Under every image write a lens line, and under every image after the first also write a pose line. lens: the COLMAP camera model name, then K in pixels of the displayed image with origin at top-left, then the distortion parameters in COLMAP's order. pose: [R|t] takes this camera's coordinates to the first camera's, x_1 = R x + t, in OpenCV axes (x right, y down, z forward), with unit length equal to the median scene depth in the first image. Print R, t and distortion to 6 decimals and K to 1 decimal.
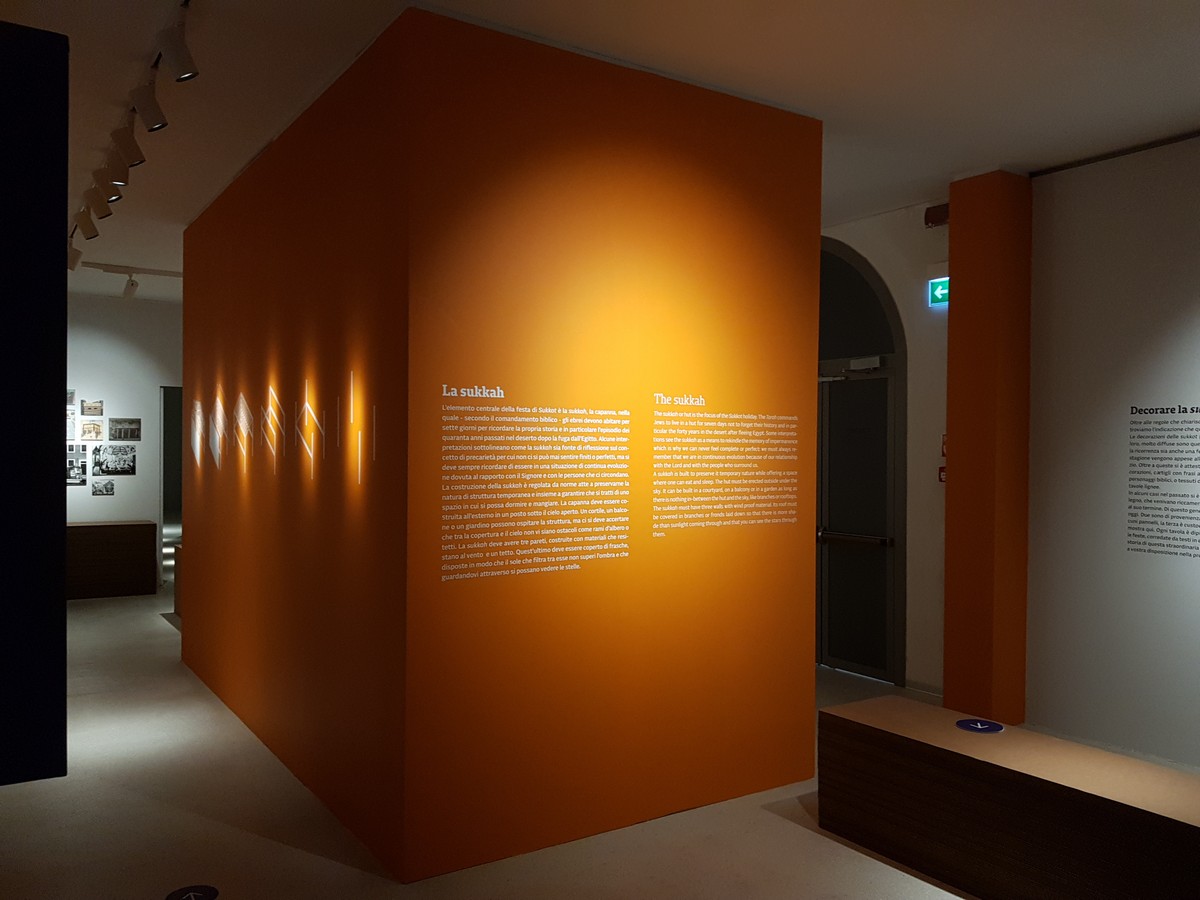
lens RADIAL K [[935.1, 0, 601.9], [0, 935.1, 451.3], [0, 0, 1]] dist [0.047566, -0.095215]
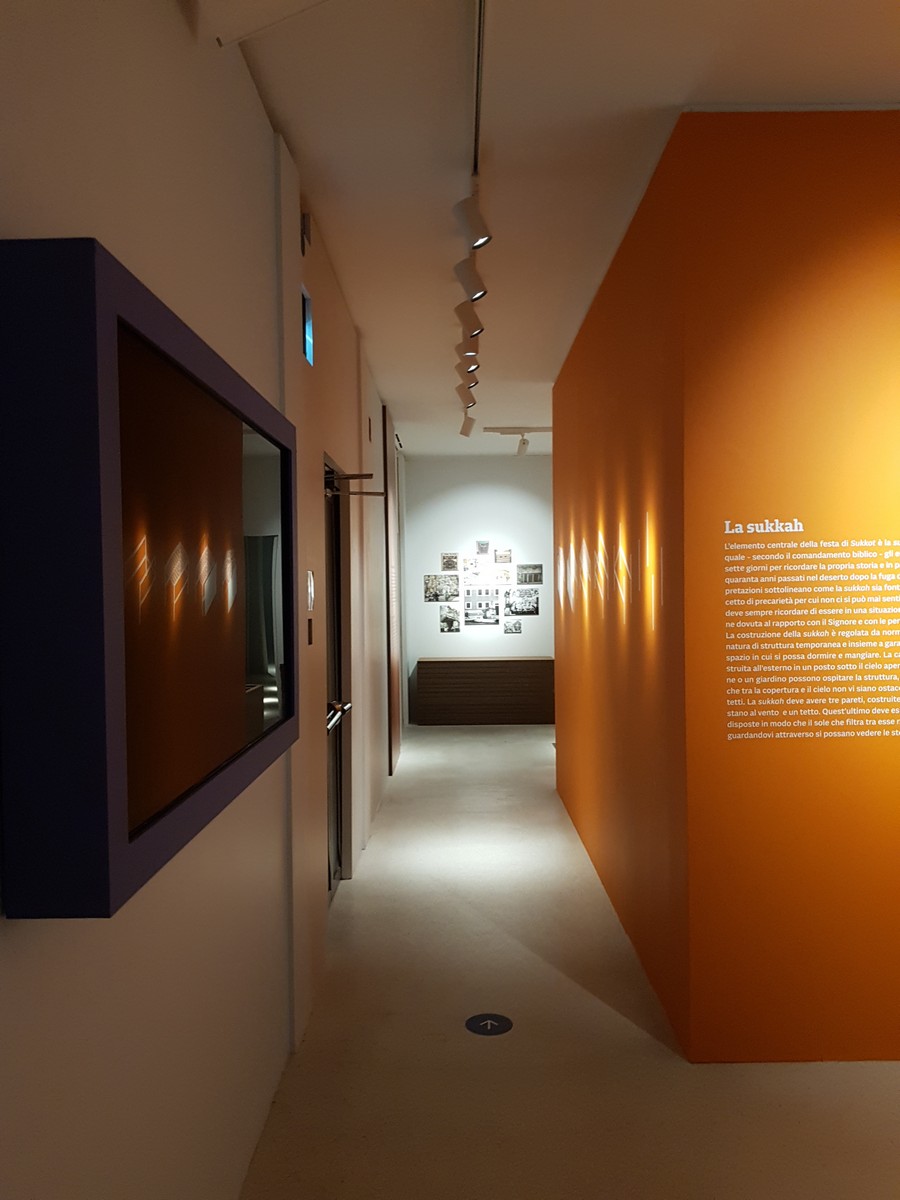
lens RADIAL K [[935.1, 0, 450.6], [0, 935.1, 601.4], [0, 0, 1]] dist [0.047566, -0.095215]
pose [[0.822176, -0.012166, -0.569103, 0.115312], [0.020662, 0.999751, 0.008477, -0.006712], [0.568858, -0.018728, 0.822223, 0.102351]]
